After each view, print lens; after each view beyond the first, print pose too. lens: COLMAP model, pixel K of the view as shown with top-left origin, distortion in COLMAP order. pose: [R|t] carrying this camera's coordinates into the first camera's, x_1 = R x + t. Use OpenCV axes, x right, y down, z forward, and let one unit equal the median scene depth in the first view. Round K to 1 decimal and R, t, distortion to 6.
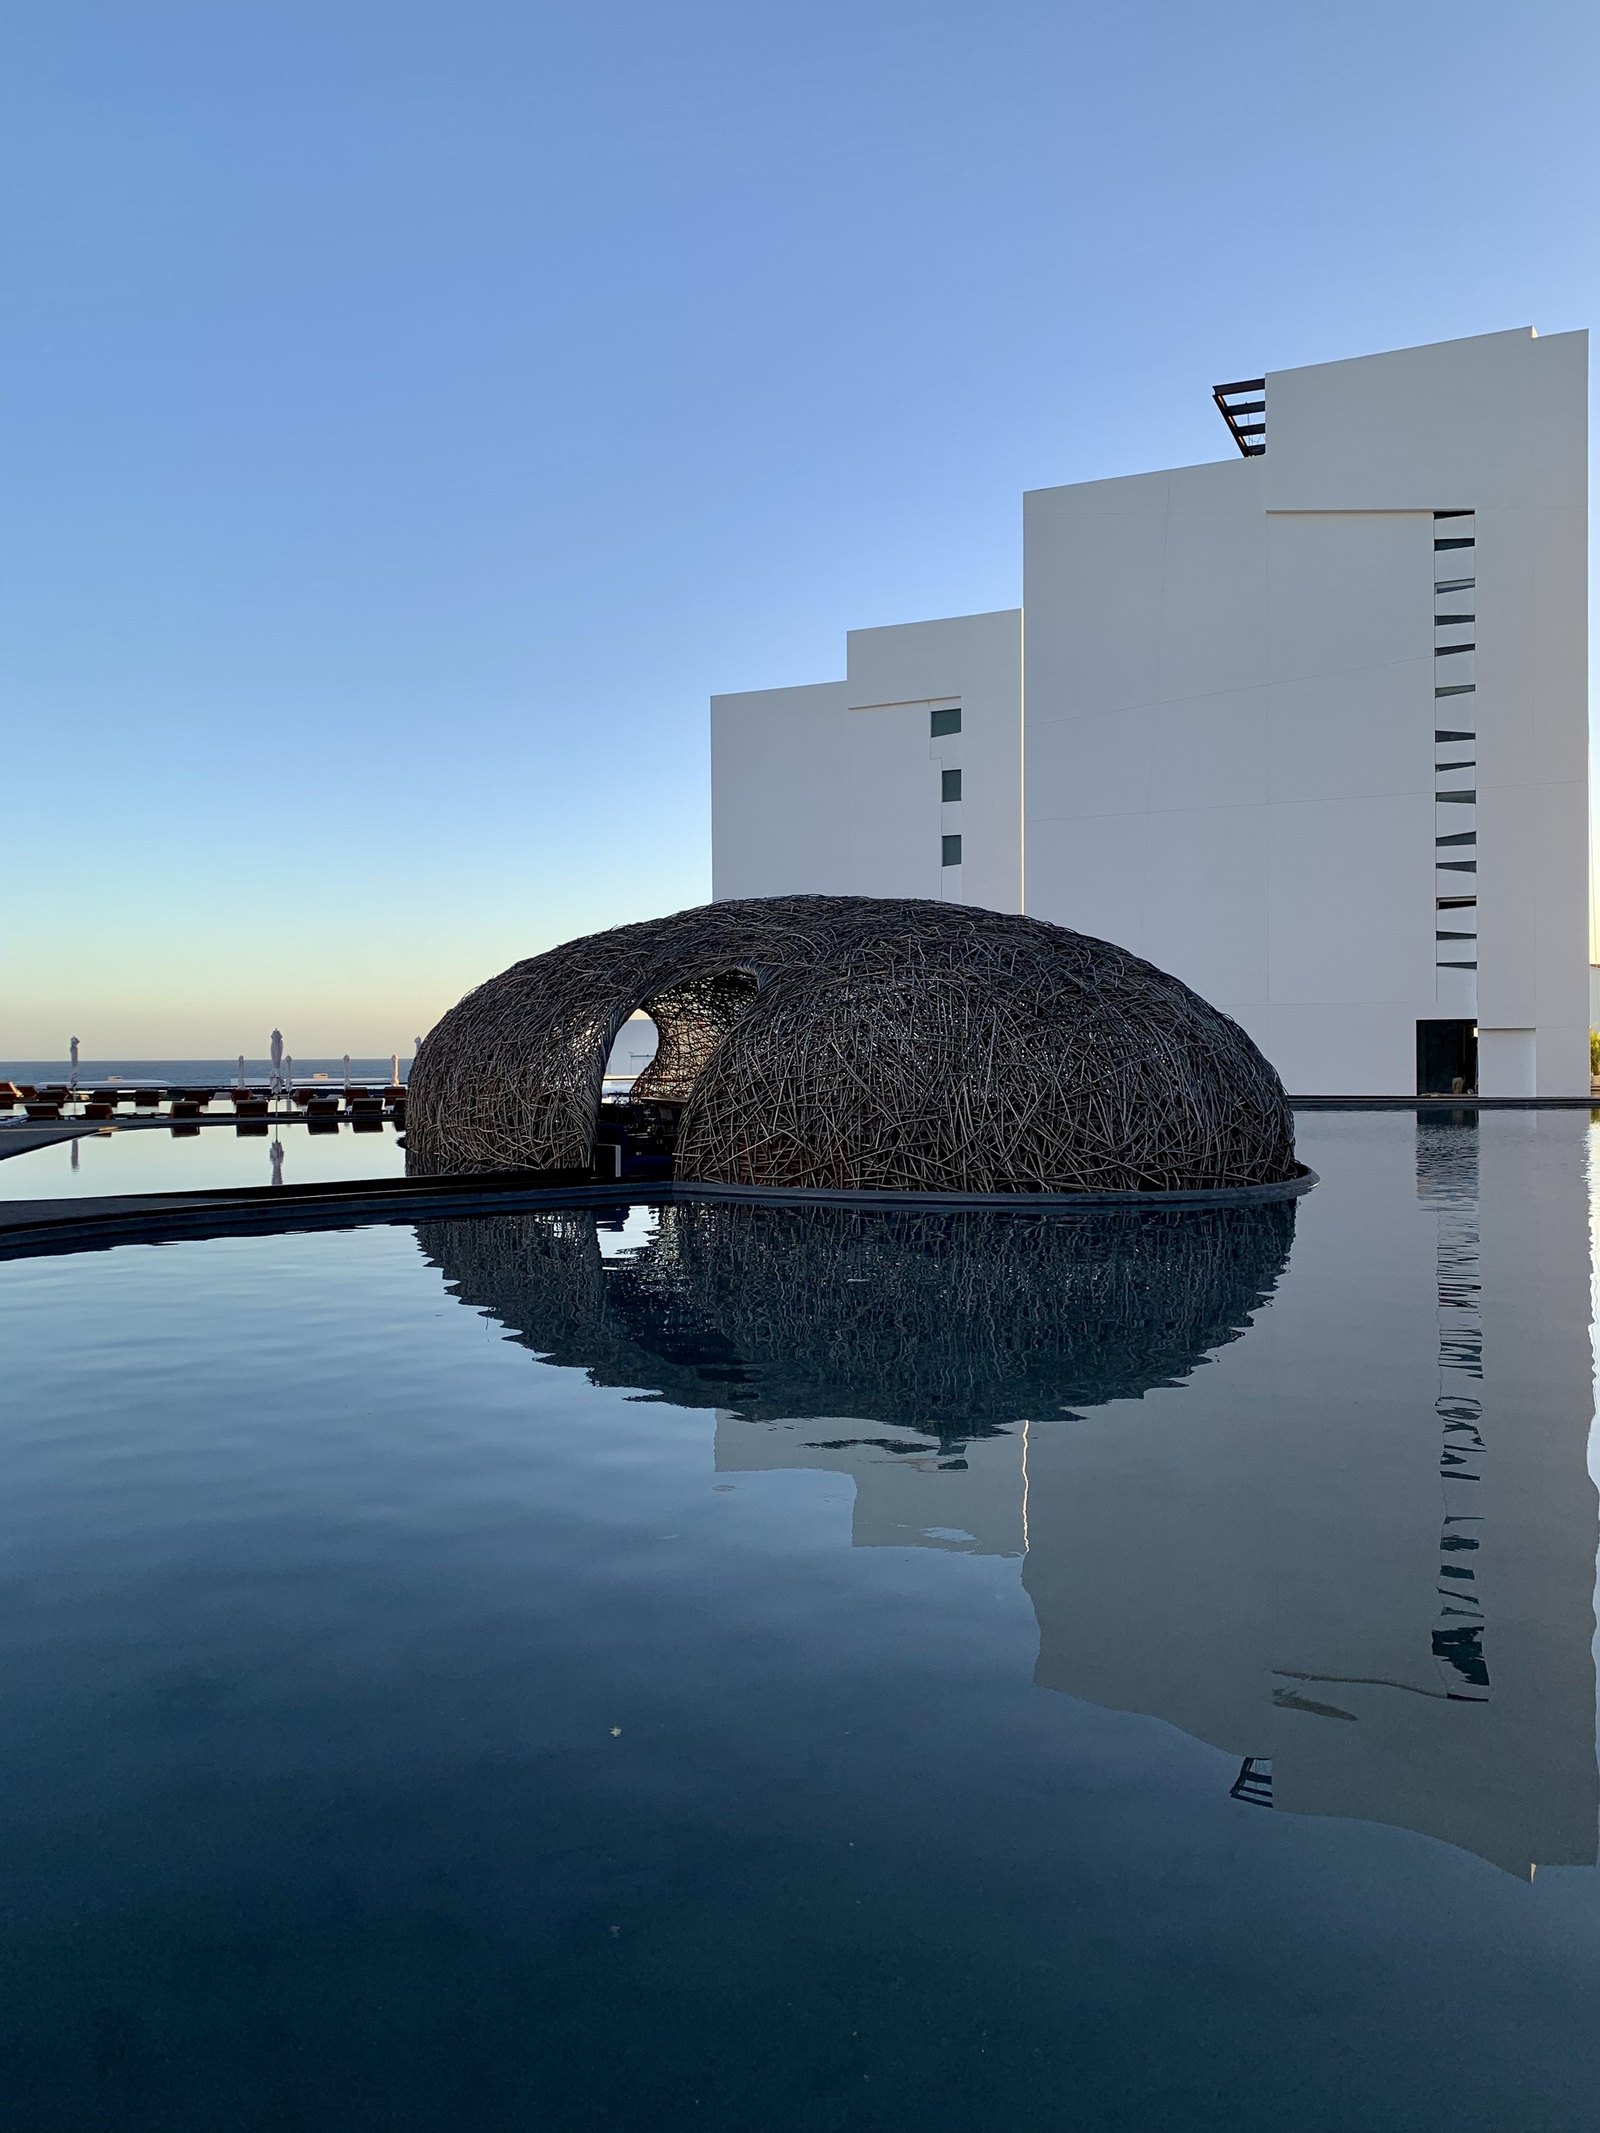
lens RADIAL K [[1579.3, 0, 800.0], [0, 1579.3, 1066.5], [0, 0, 1]] dist [-0.006459, -0.009316]
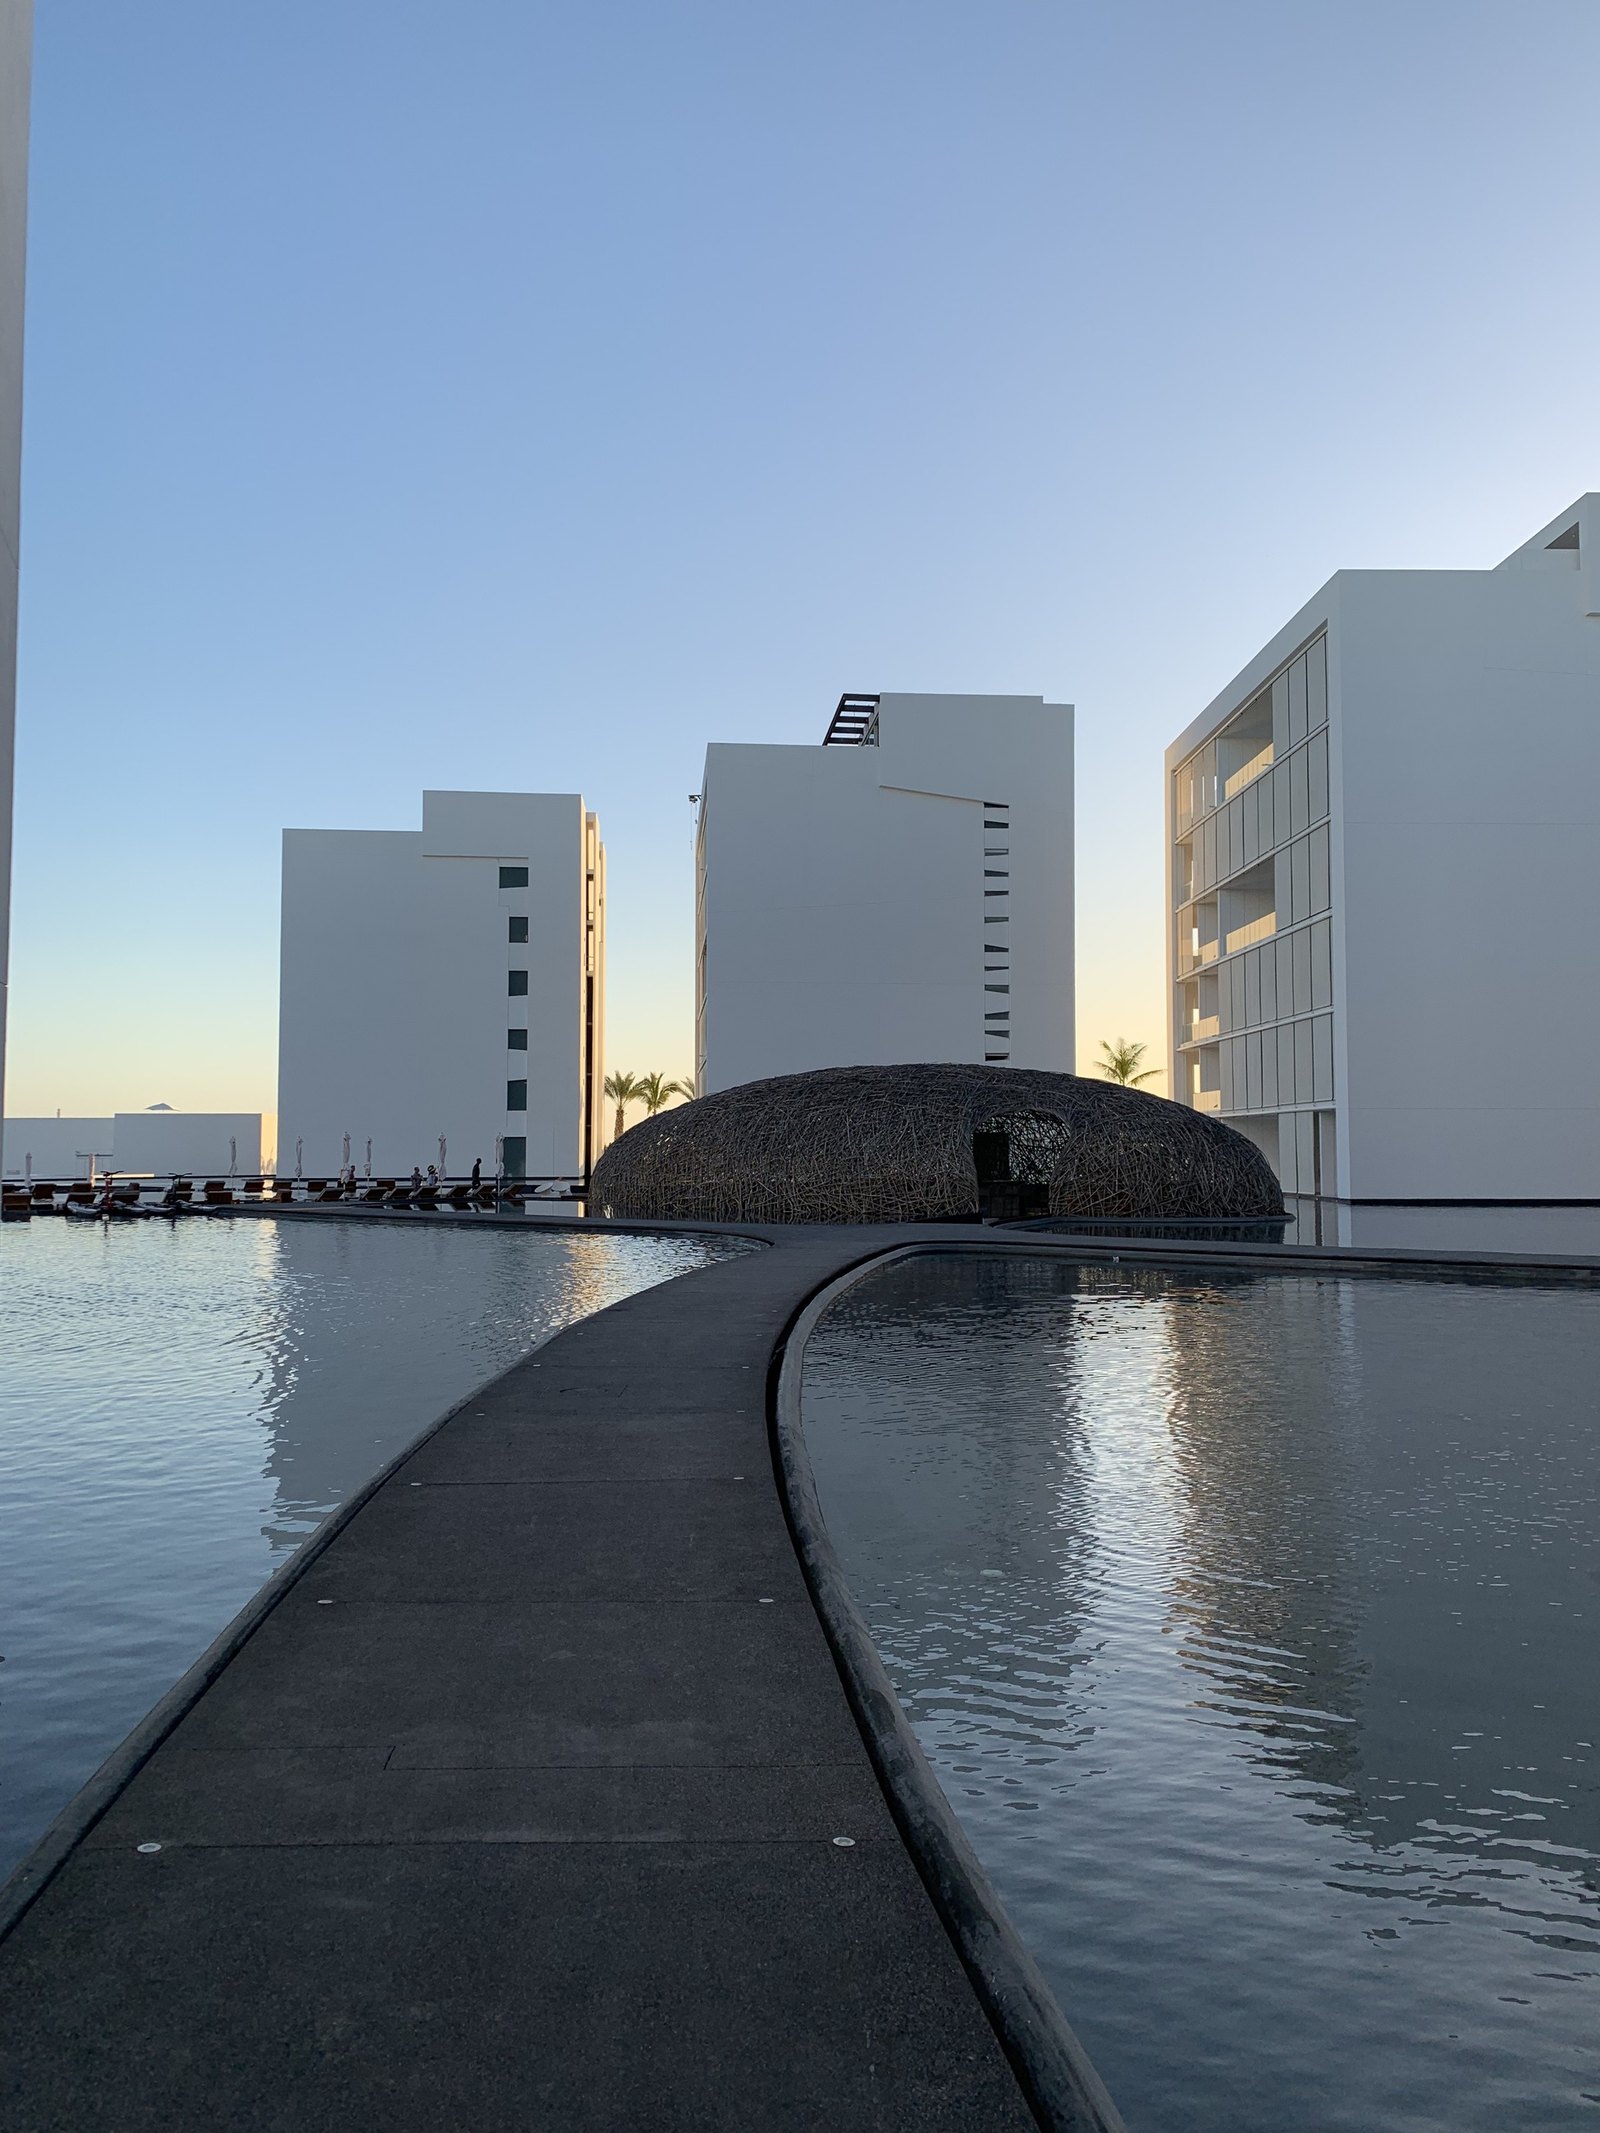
lens RADIAL K [[1579.3, 0, 800.0], [0, 1579.3, 1066.5], [0, 0, 1]] dist [-0.006459, -0.009316]
pose [[0.863449, 0.033287, 0.503336, -0.519661], [-0.001351, 0.997969, -0.063680, 0.003019], [-0.504434, 0.054304, 0.861741, -0.223232]]
